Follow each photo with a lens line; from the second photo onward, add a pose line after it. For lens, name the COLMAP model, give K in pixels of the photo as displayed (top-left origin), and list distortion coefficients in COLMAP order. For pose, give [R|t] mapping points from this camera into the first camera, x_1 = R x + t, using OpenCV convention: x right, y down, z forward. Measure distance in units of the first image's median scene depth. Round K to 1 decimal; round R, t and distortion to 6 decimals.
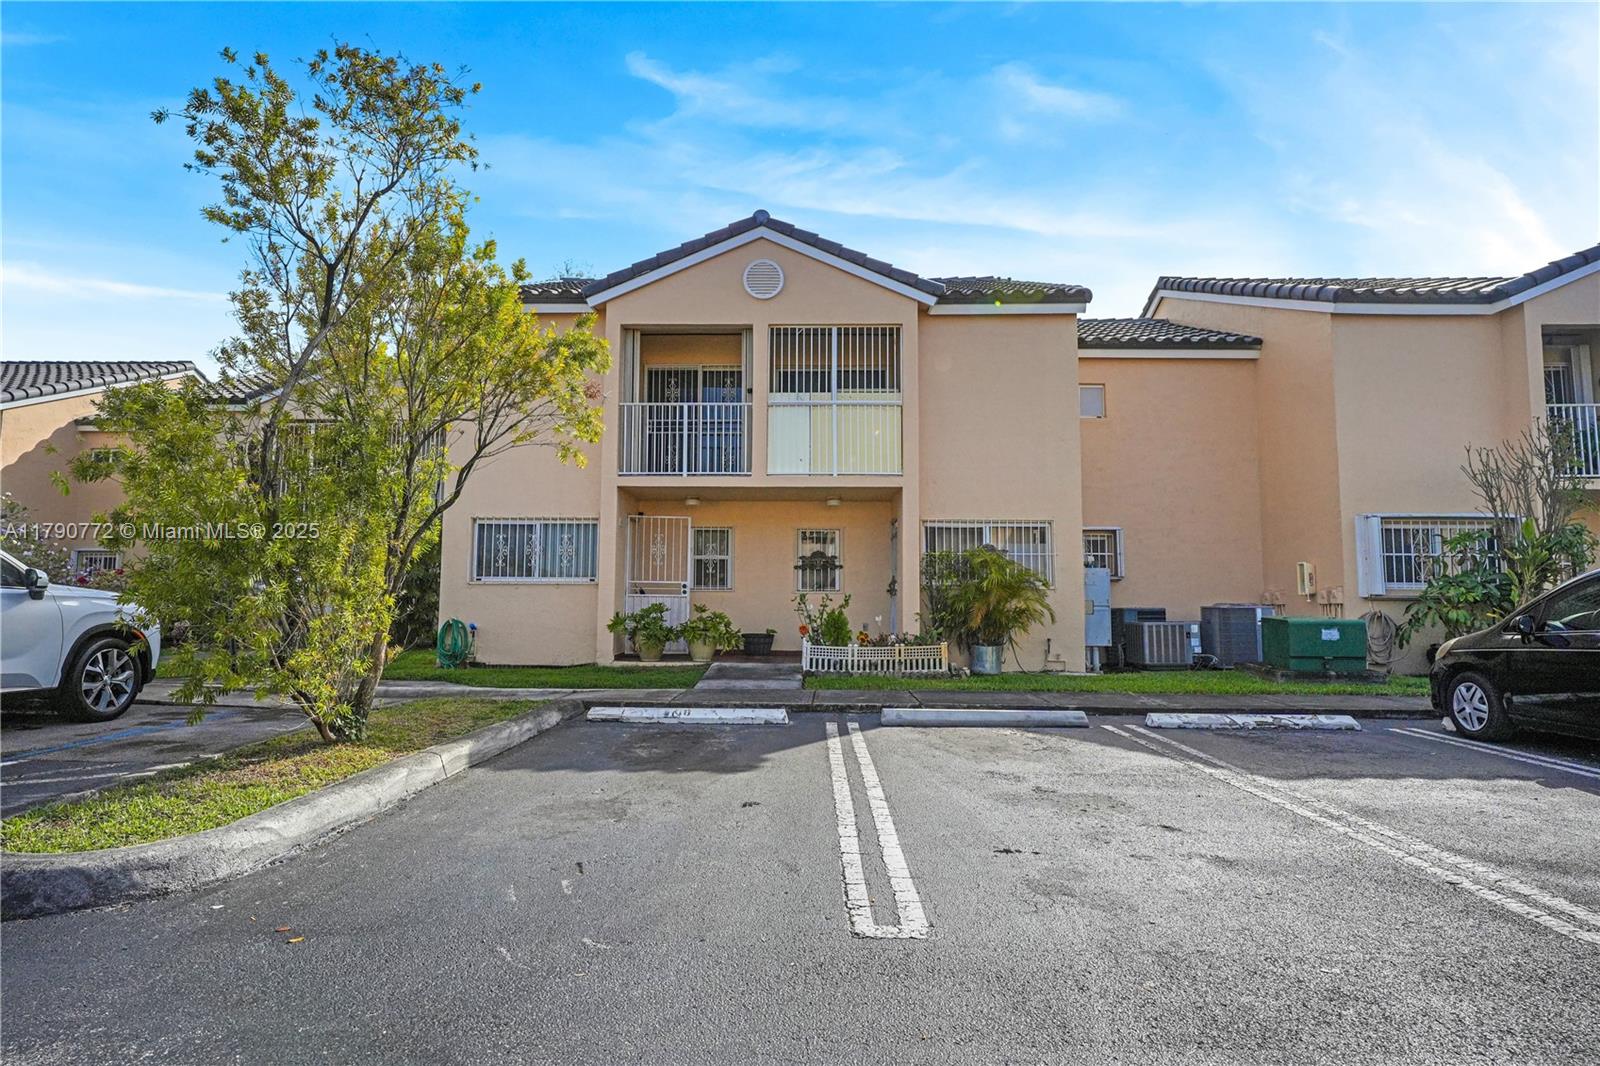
lens RADIAL K [[856.4, 0, 791.4], [0, 856.4, 532.3], [0, 0, 1]] dist [-0.006271, 0.002925]
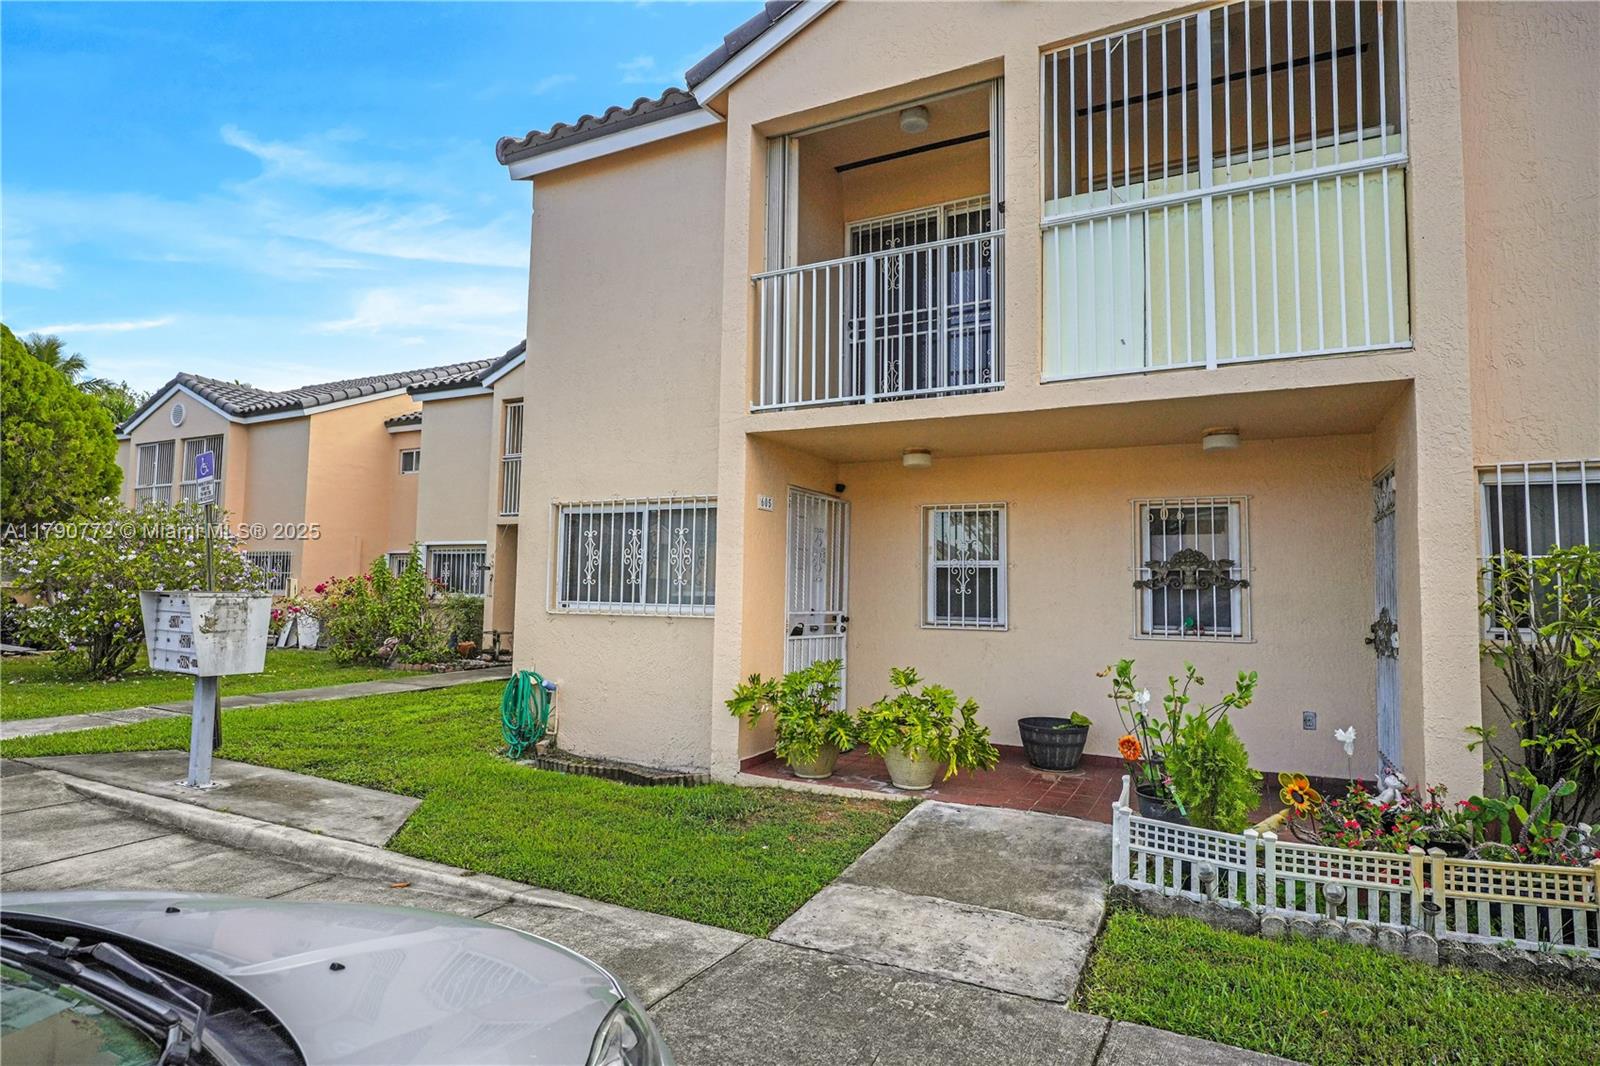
lens RADIAL K [[856.4, 0, 791.4], [0, 856.4, 532.3], [0, 0, 1]] dist [-0.006271, 0.002925]
pose [[0.892991, -0.020962, -0.449586, 0.053105], [0.027429, 0.999593, 0.007875, 0.002862], [0.449237, -0.019364, 0.893203, 0.537205]]
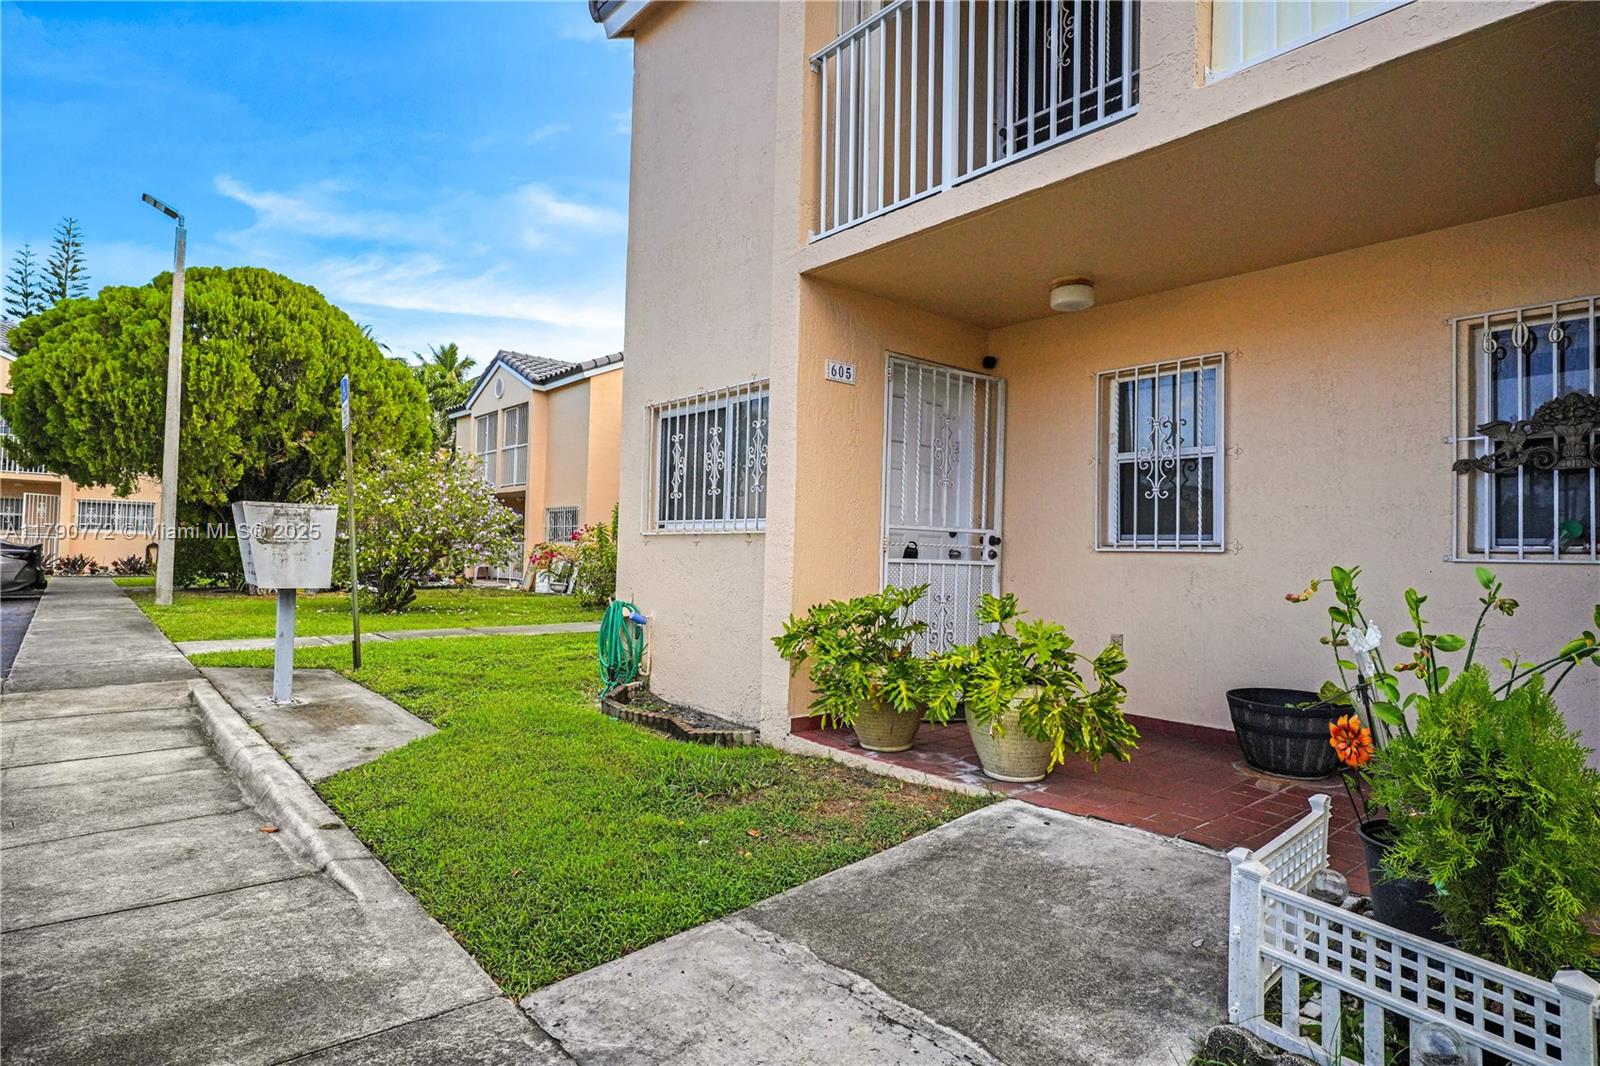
lens RADIAL K [[856.4, 0, 791.4], [0, 856.4, 532.3], [0, 0, 1]] dist [-0.006271, 0.002925]
pose [[0.654112, -0.010313, -0.756328, 0.078245], [0.047579, 0.998488, 0.027534, 0.049074], [0.754900, -0.053995, 0.653613, 0.730931]]
